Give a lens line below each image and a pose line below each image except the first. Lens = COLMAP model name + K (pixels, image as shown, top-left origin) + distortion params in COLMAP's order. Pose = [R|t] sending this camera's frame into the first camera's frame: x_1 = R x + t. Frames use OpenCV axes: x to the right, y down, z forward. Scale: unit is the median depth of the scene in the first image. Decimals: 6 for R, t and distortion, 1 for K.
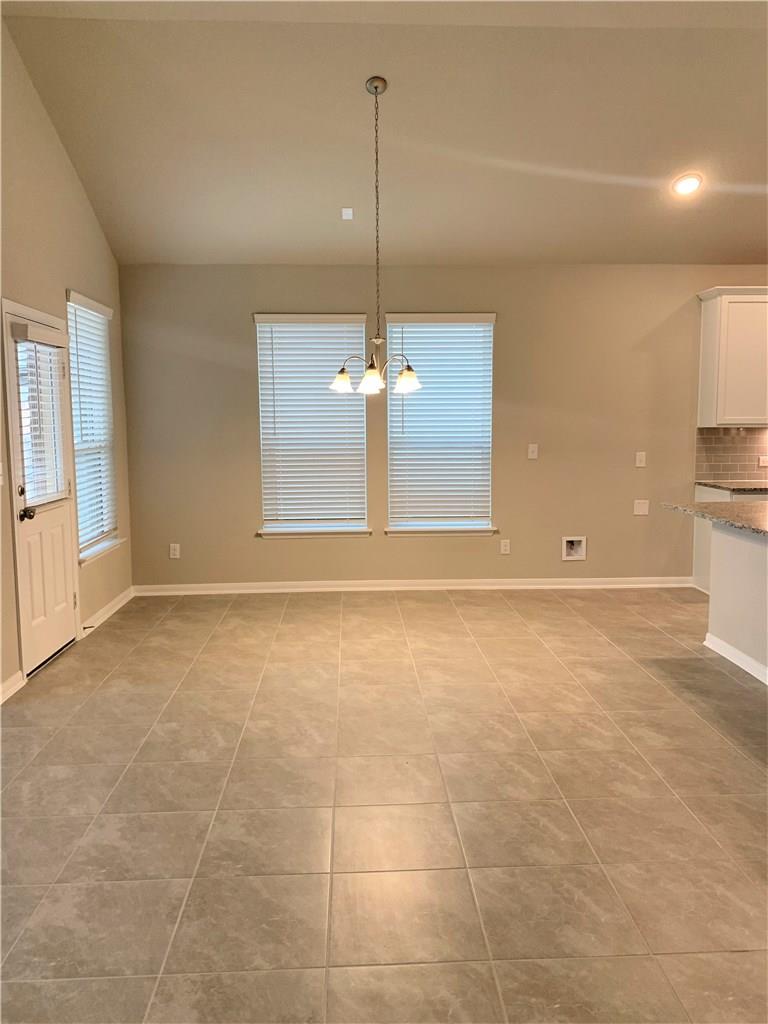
lens RADIAL K [[788.1, 0, 384.6], [0, 788.1, 506.0], [0, 0, 1]] dist [0.011295, -0.005176]
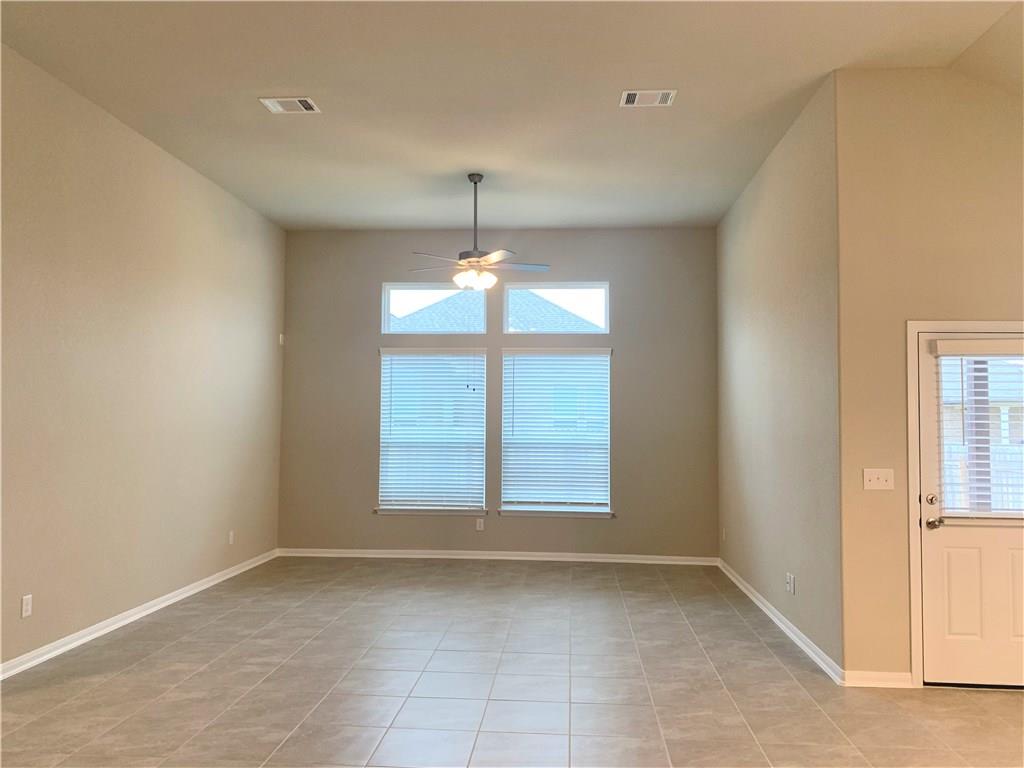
lens RADIAL K [[788.1, 0, 512.6], [0, 788.1, 386.9], [0, 0, 1]] dist [0.011295, -0.005176]
pose [[-0.118812, -0.033478, -0.992352, 0.768014], [-0.117441, 0.992890, -0.019435, -0.098152], [0.985947, 0.114233, -0.121899, 0.684205]]
